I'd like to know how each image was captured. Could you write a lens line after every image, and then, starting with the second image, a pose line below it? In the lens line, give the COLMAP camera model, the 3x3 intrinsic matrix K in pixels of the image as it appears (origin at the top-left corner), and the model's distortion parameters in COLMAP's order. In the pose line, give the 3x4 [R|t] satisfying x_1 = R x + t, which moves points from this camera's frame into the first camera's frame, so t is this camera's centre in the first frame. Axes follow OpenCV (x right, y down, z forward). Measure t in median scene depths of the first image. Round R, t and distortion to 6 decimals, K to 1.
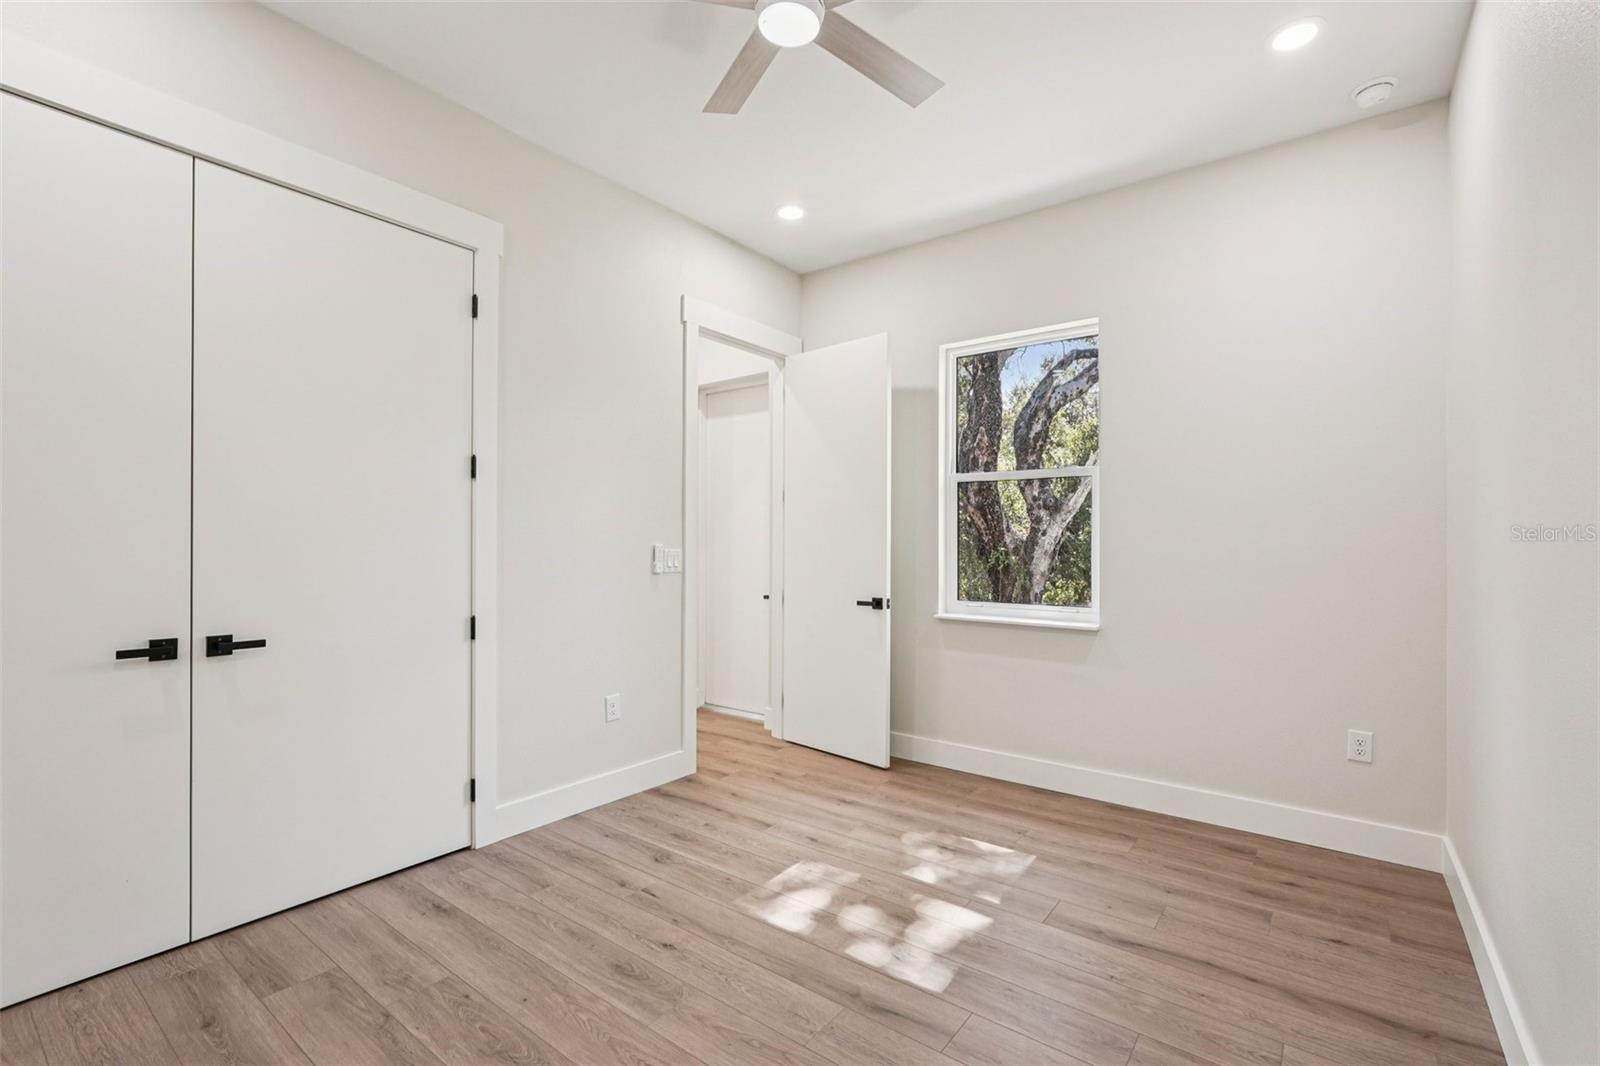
lens RADIAL K [[712.7, 0, 801.8], [0, 712.7, 543.5], [0, 0, 1]] dist [0.000030, 0.000149]
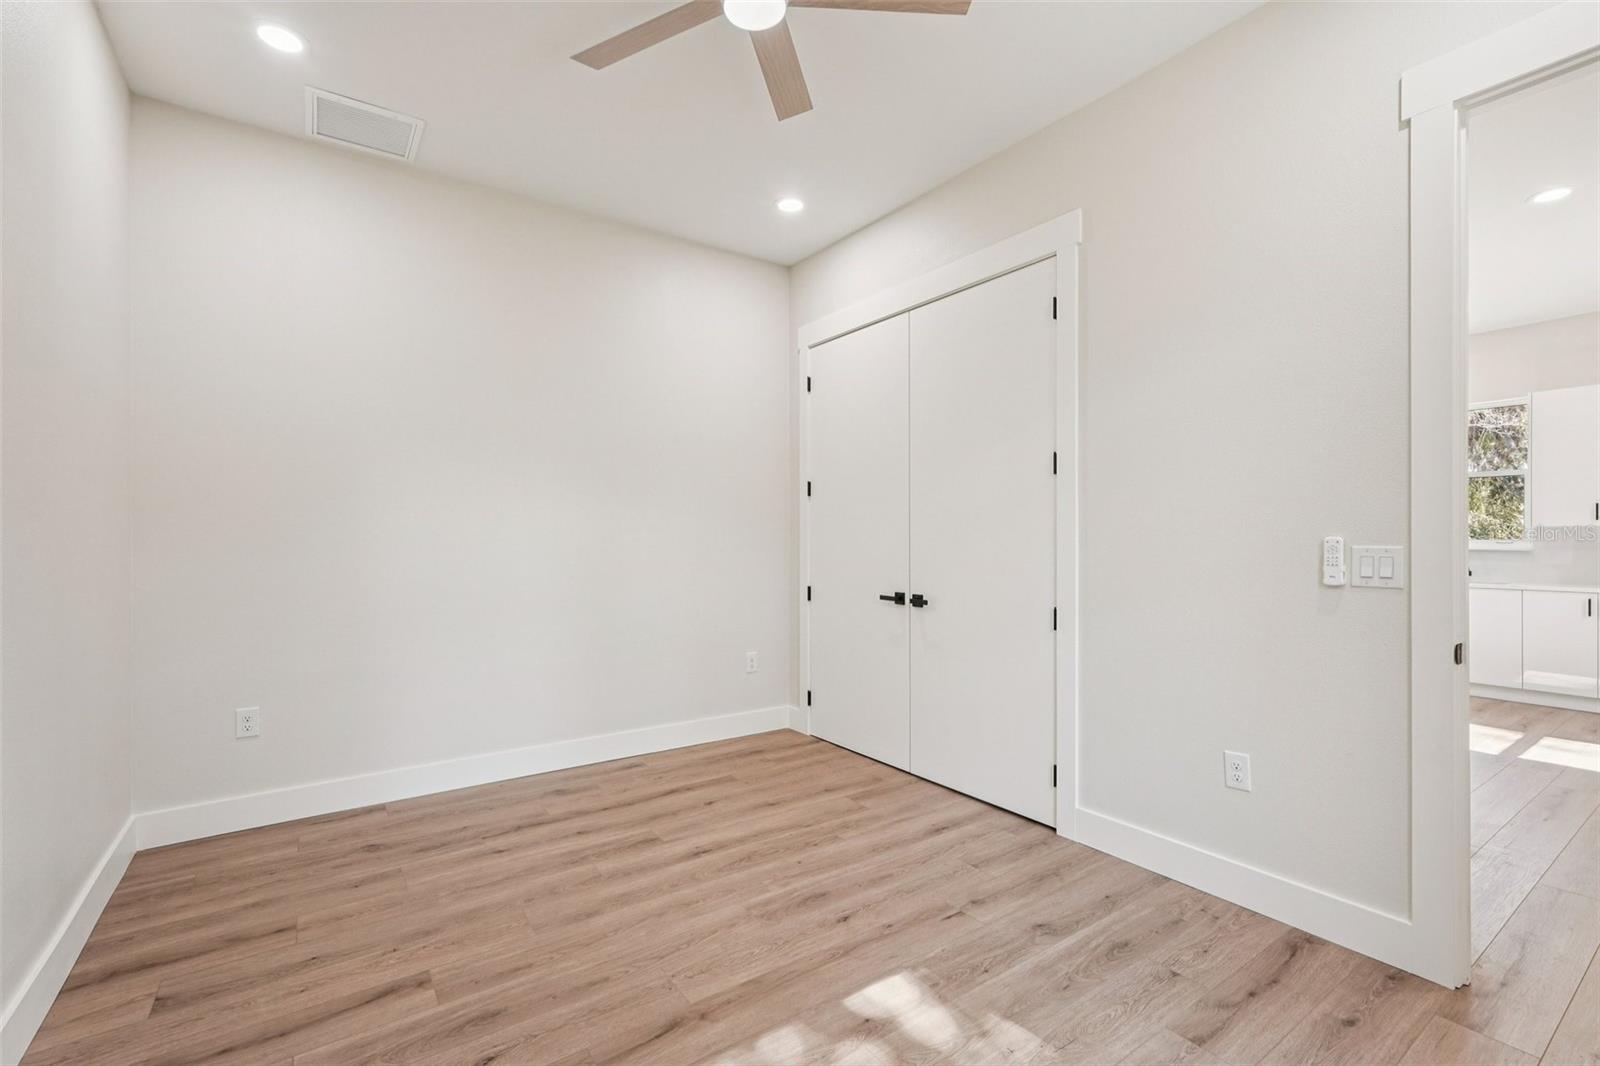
lens RADIAL K [[708.0, 0, 801.1], [0, 708.0, 541.3], [0, 0, 1]] dist [-0.015192, 0.008530]
pose [[-0.303166, -0.001643, -0.952936, 0.770025], [-0.000718, 0.999999, -0.001495, 0.008648], [0.952937, 0.000231, -0.303167, 1.172992]]
